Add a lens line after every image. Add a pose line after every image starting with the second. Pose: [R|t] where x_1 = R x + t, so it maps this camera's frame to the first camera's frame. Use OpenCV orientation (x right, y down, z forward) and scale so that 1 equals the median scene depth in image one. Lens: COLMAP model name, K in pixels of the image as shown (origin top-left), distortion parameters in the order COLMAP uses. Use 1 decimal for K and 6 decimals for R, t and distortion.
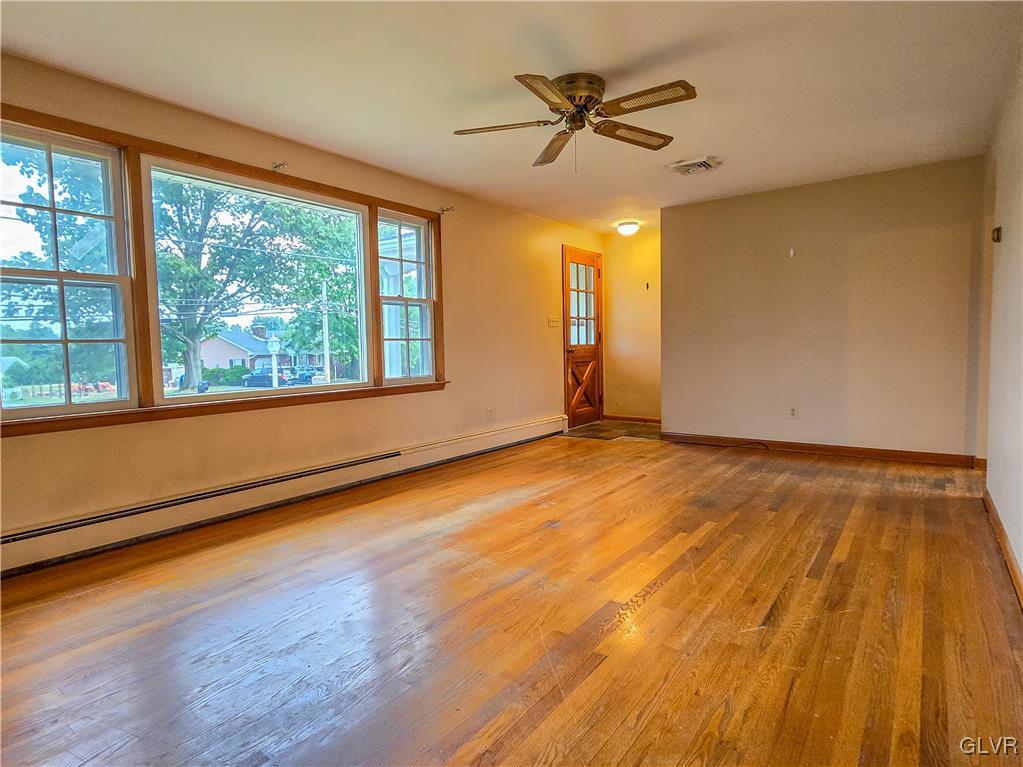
lens RADIAL K [[566.2, 0, 511.5], [0, 566.2, 383.5], [0, 0, 1]] dist [0.021018, -0.000844]
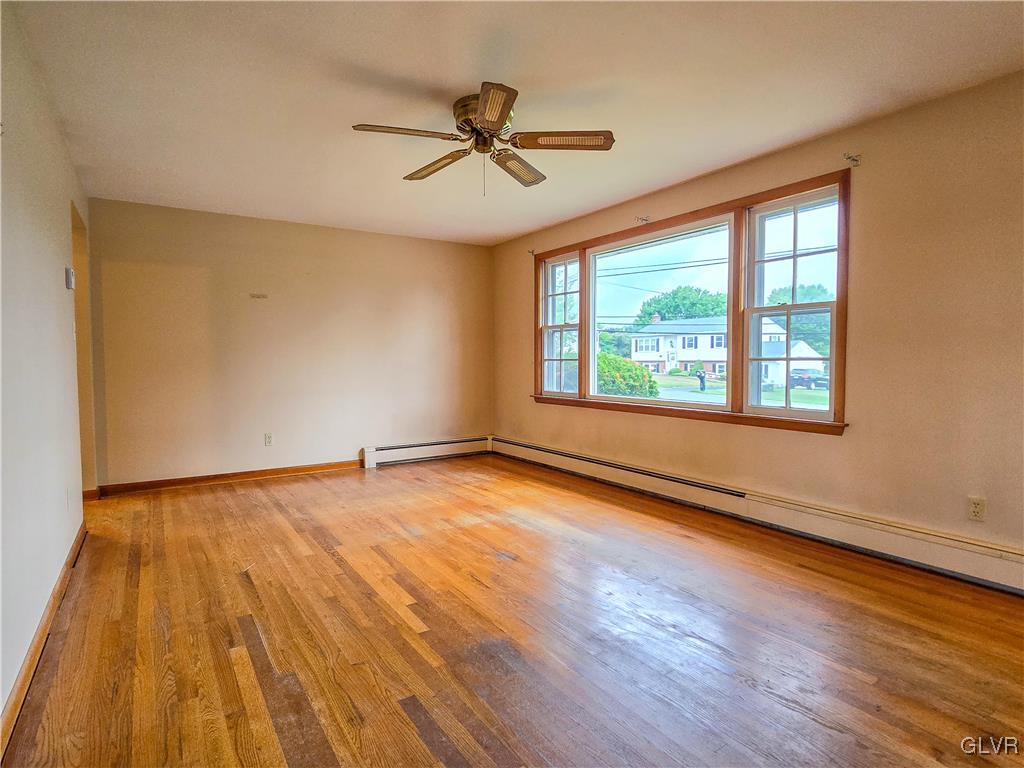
lens RADIAL K [[558.6, 0, 508.4], [0, 558.6, 384.4], [0, 0, 1]] dist [-0.016536, -0.001411]
pose [[-0.357543, 0.055987, -0.932217, 0.930394], [-0.060273, 0.994737, 0.082859, -0.118512], [0.931950, 0.085813, -0.352287, 1.304528]]
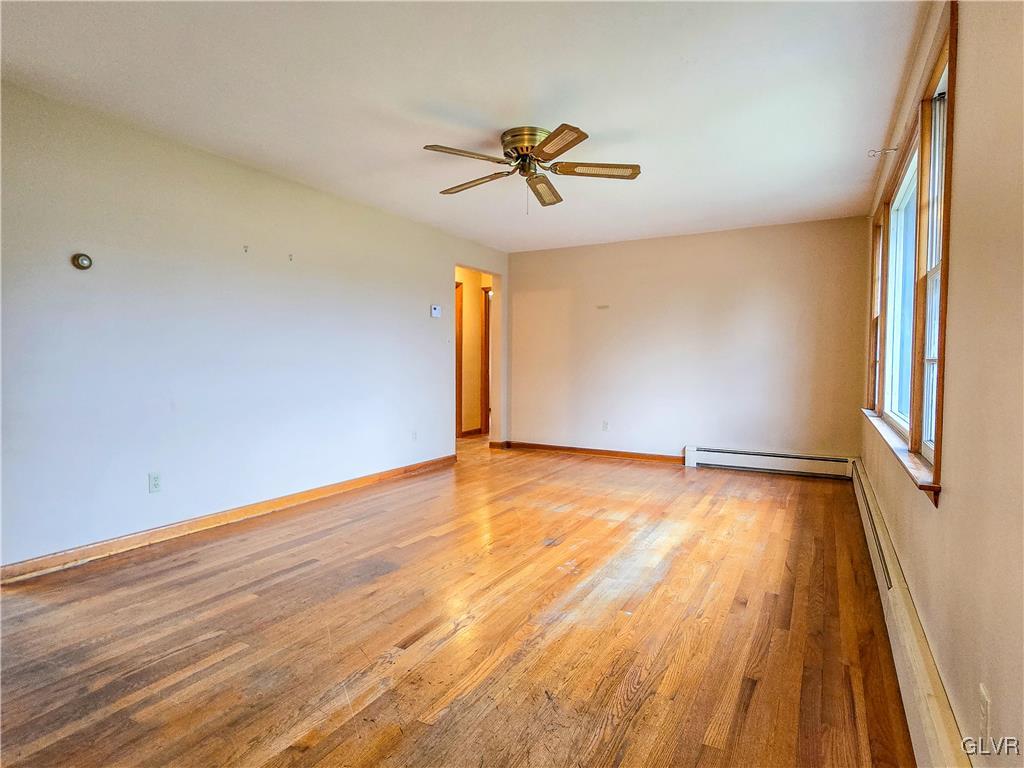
lens RADIAL K [[558.6, 0, 508.4], [0, 558.6, 384.4], [0, 0, 1]] dist [-0.016536, -0.001411]
pose [[-0.993095, 0.011309, -0.116769, 0.265278], [-0.002756, 0.992819, 0.119590, -0.158449], [0.117283, 0.119086, -0.985933, 1.954189]]
